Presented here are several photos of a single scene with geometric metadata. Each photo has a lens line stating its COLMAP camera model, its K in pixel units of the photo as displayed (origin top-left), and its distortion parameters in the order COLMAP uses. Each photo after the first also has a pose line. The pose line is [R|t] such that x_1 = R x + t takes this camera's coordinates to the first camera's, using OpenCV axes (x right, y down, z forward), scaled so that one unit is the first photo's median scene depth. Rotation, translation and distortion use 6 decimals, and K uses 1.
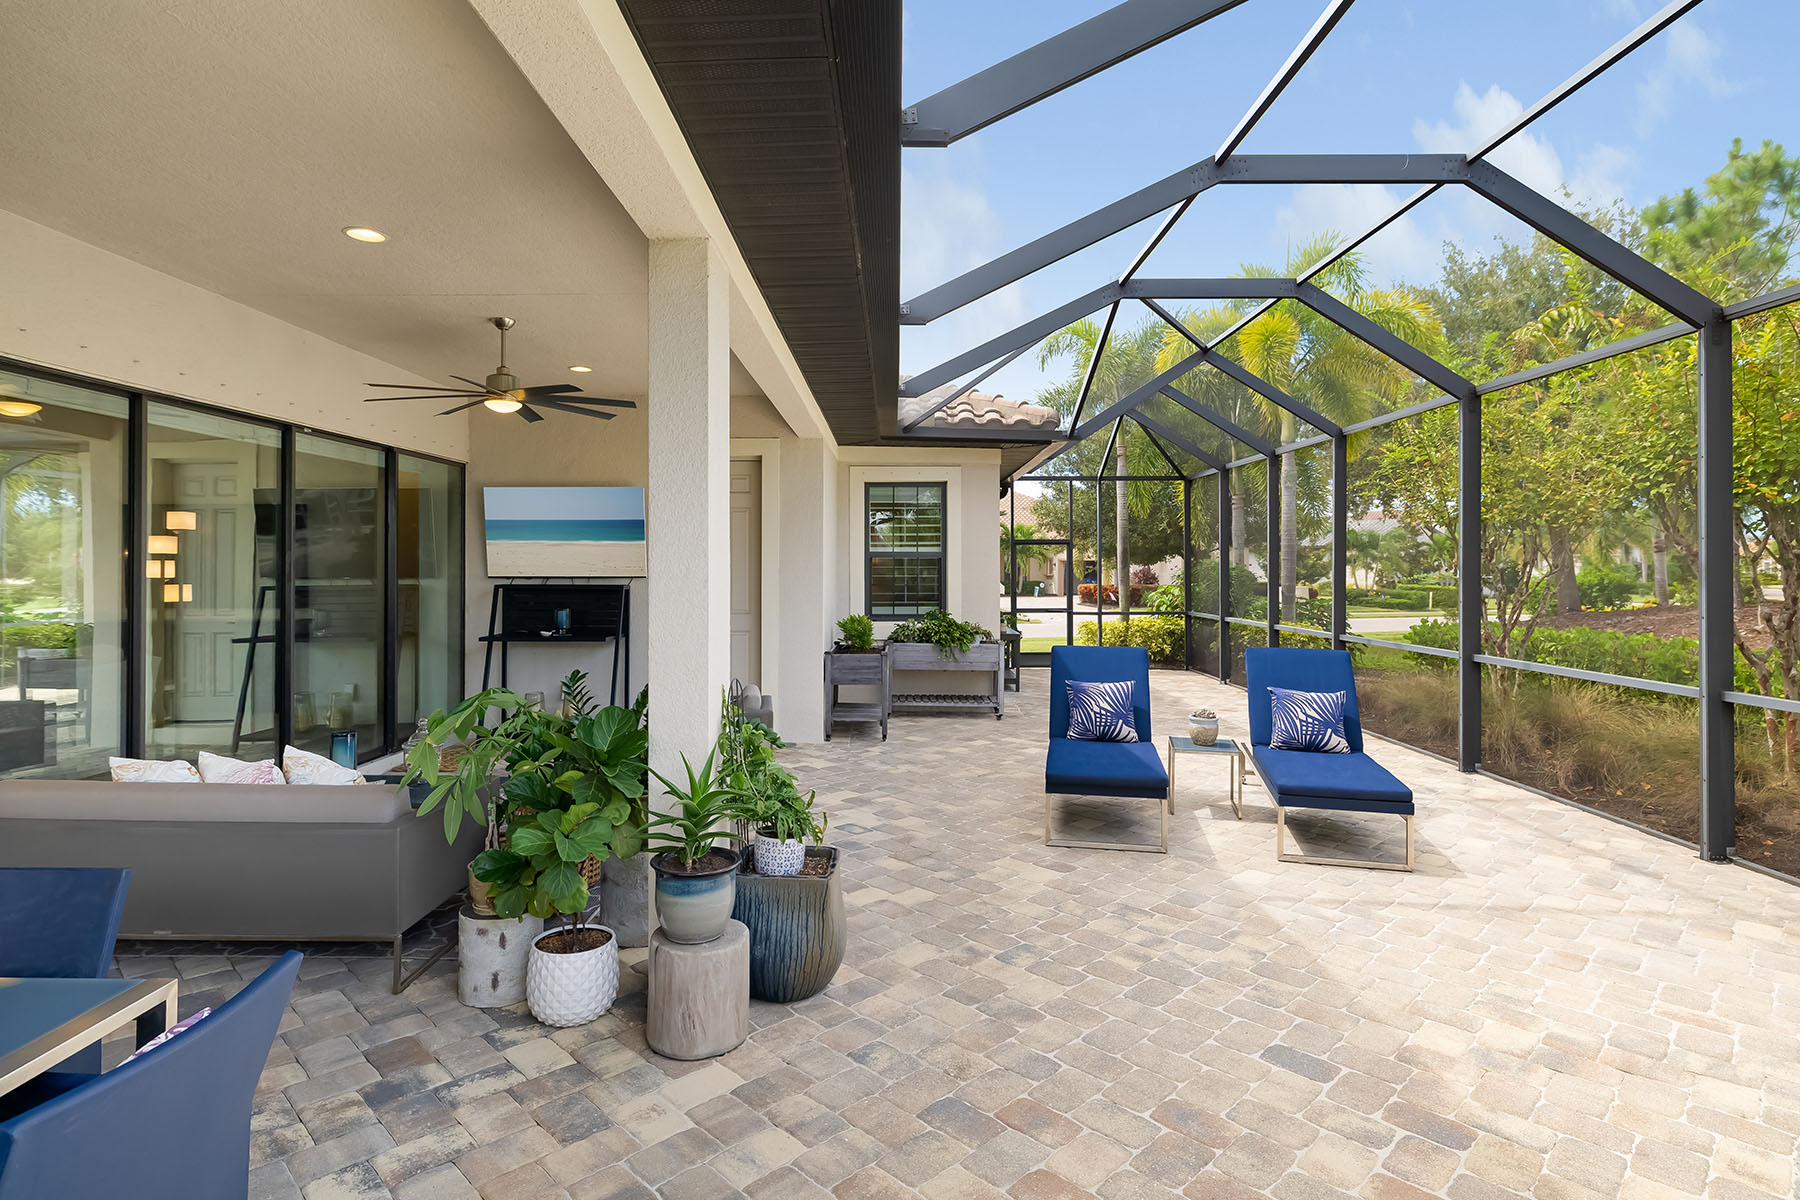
lens RADIAL K [[926.0, 0, 909.2], [0, 926.0, 596.1], [0, 0, 1]] dist [-0.000749, 0.000248]
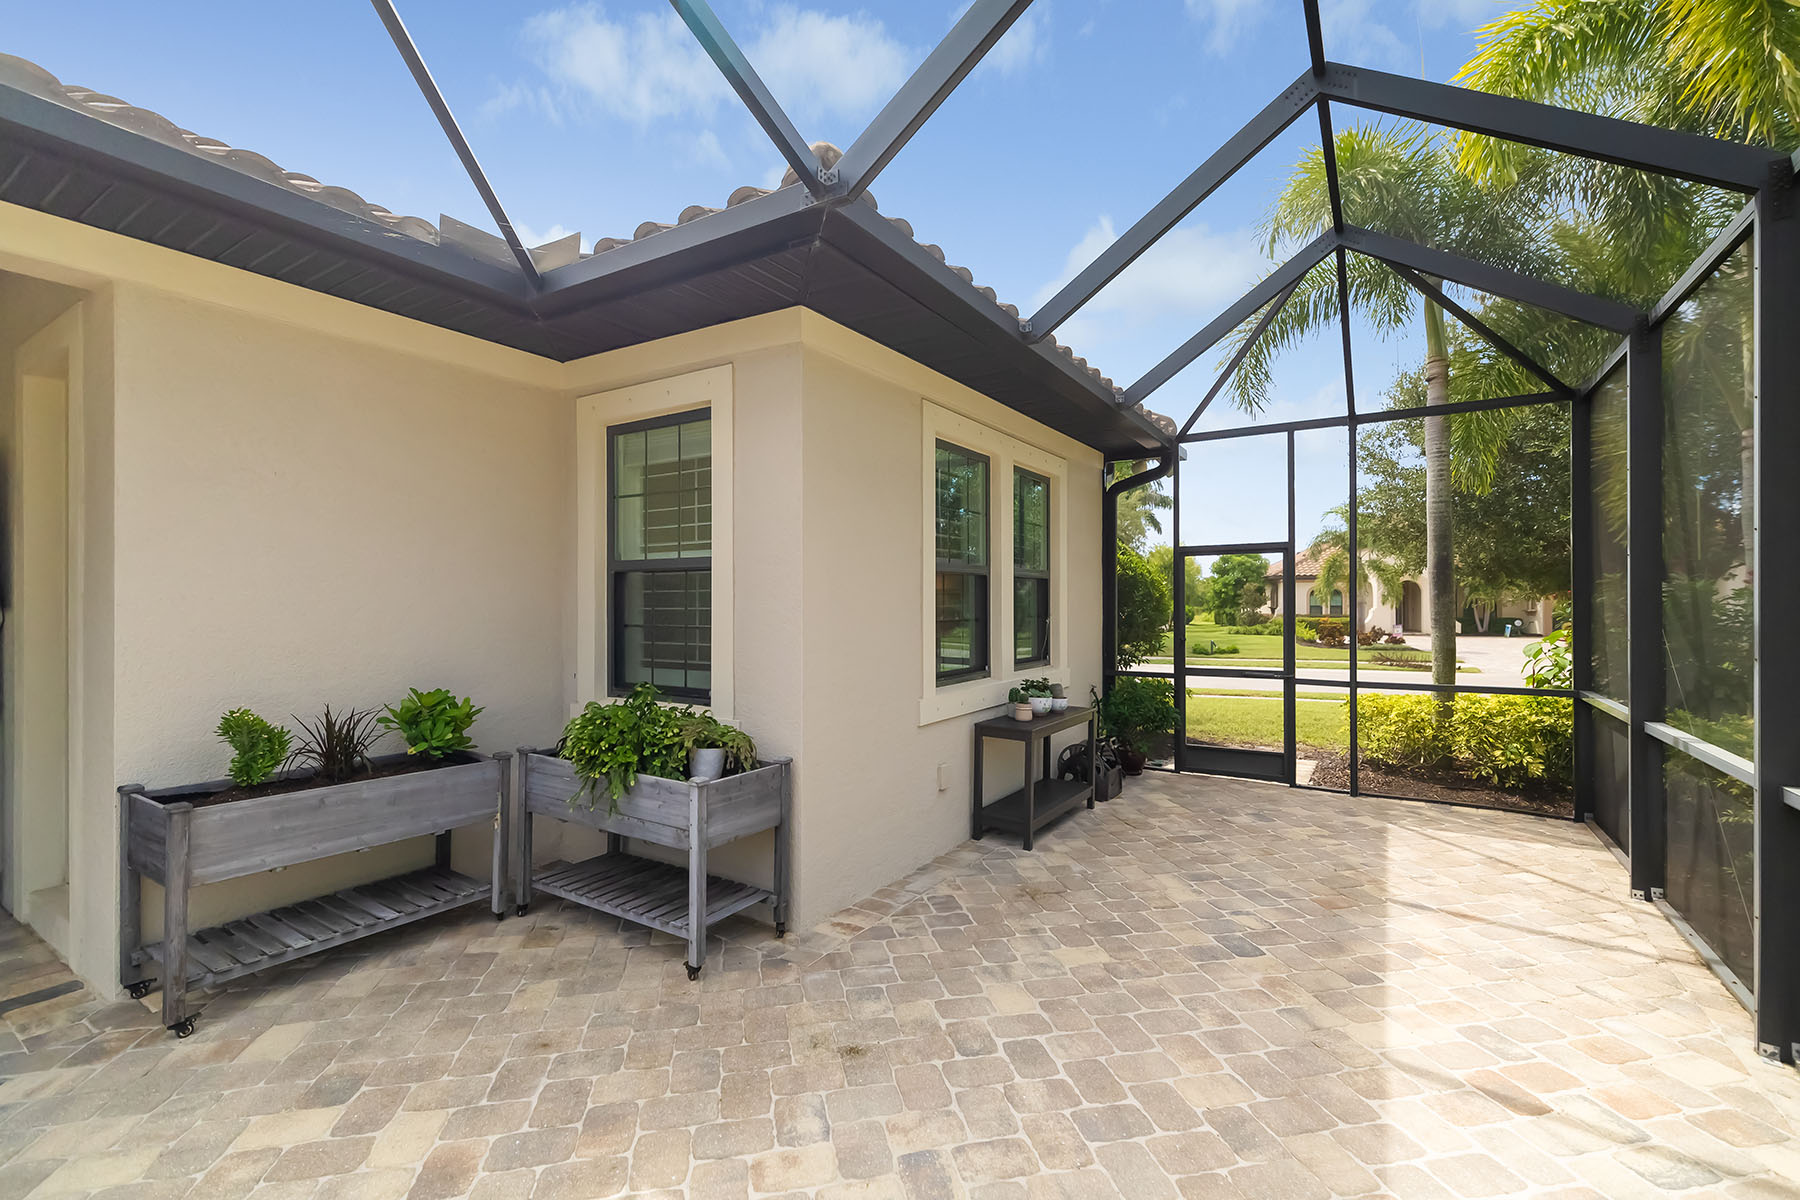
lens RADIAL K [[784.9, 0, 900.0], [0, 784.9, 600.0], [0, 0, 1]] dist [-0.000257, -0.000037]
pose [[0.841669, -0.009953, -0.539903, 0.228586], [-0.010420, 0.999345, -0.034666, -0.009300], [0.539894, 0.034803, 0.841013, 0.507998]]
